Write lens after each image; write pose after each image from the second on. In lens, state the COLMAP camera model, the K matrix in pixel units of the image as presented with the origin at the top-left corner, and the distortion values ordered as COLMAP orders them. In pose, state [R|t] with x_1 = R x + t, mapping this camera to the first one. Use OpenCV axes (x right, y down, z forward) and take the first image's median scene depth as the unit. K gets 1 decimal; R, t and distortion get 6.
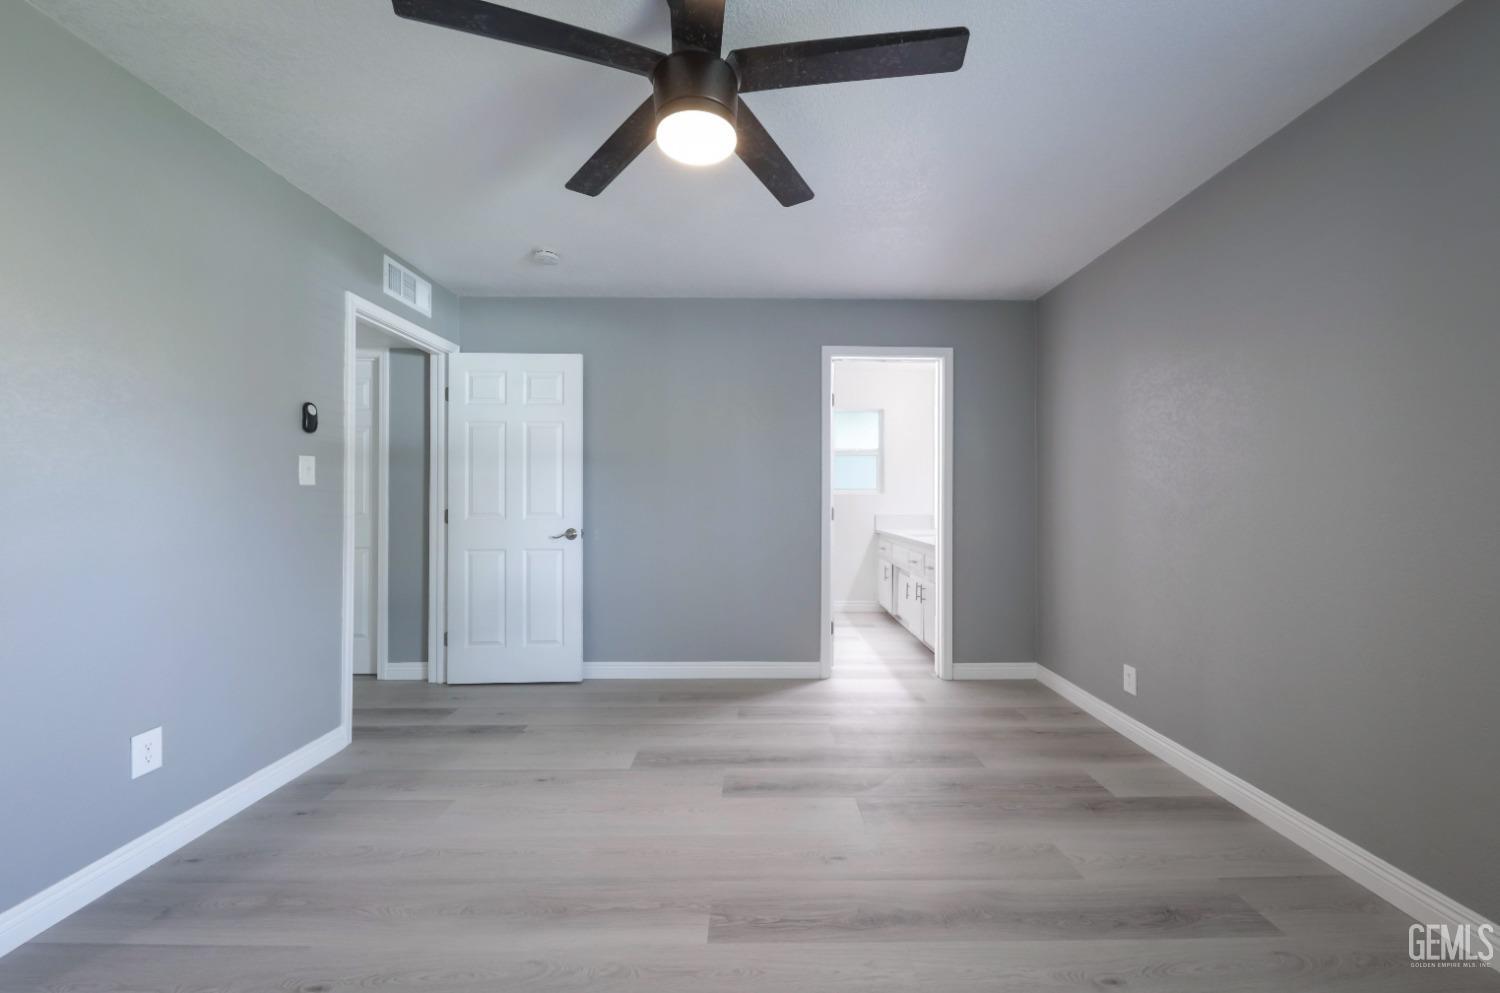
lens RADIAL K [[535.7, 0, 756.2], [0, 535.7, 496.9], [0, 0, 1]] dist [-0.000032, -0.000072]
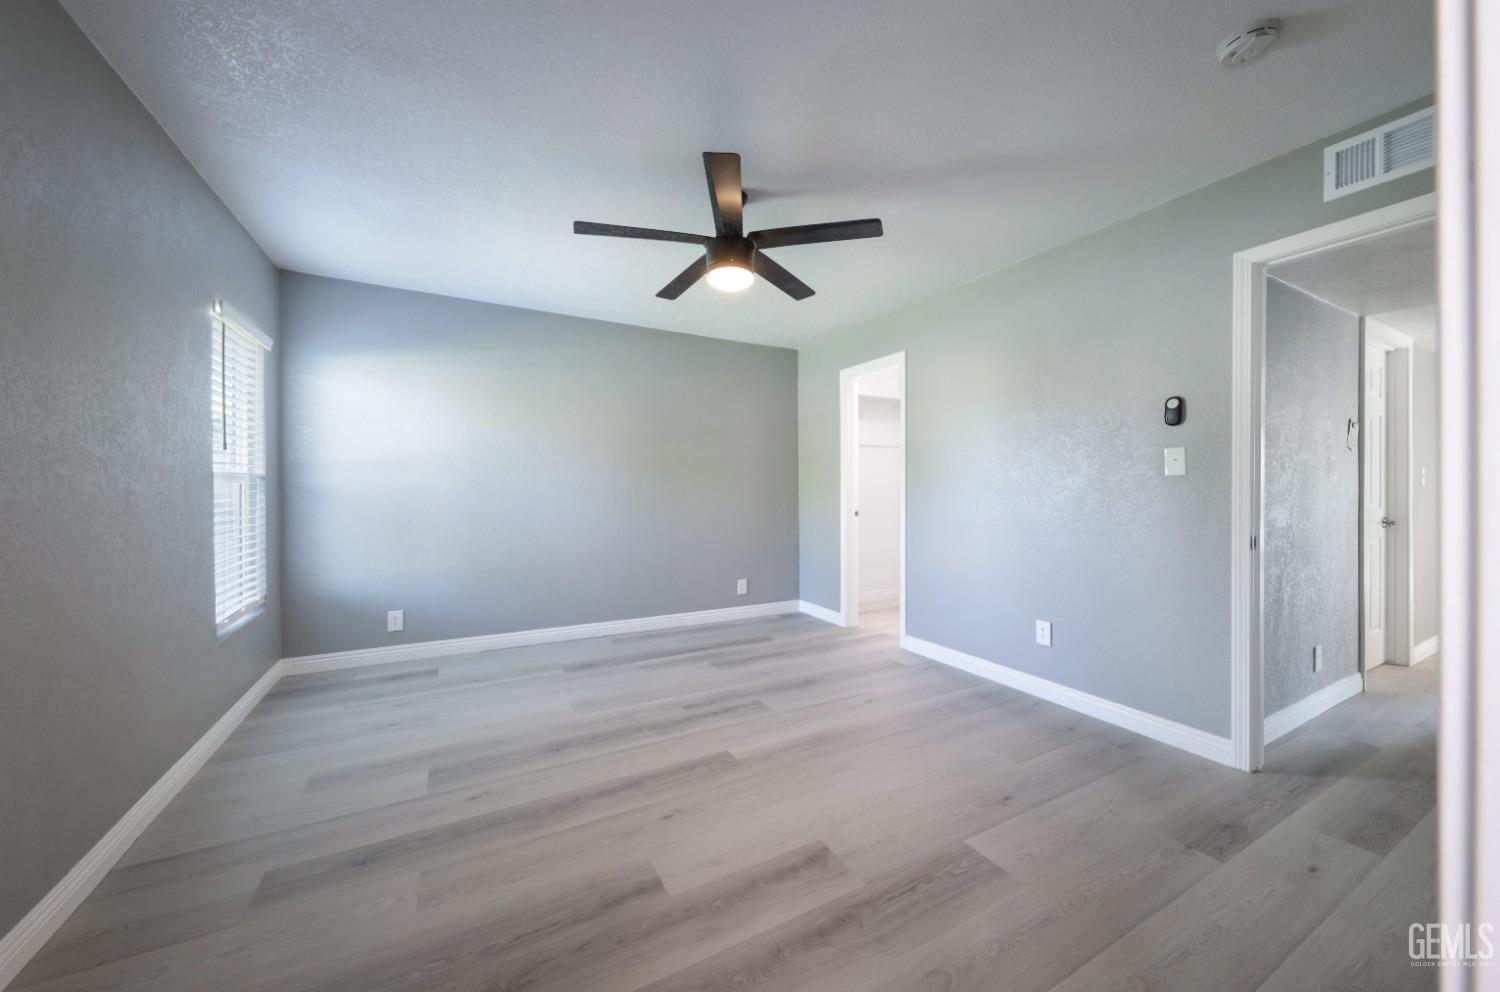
lens RADIAL K [[535.7, 0, 756.2], [0, 535.7, 496.4], [0, 0, 1]] dist [-0.000032, -0.000072]
pose [[-0.880024, -0.000253, -0.474928, 0.402036], [-0.002256, 0.999991, 0.003648, 0.018128], [0.474923, 0.004282, -0.880017, 1.604807]]
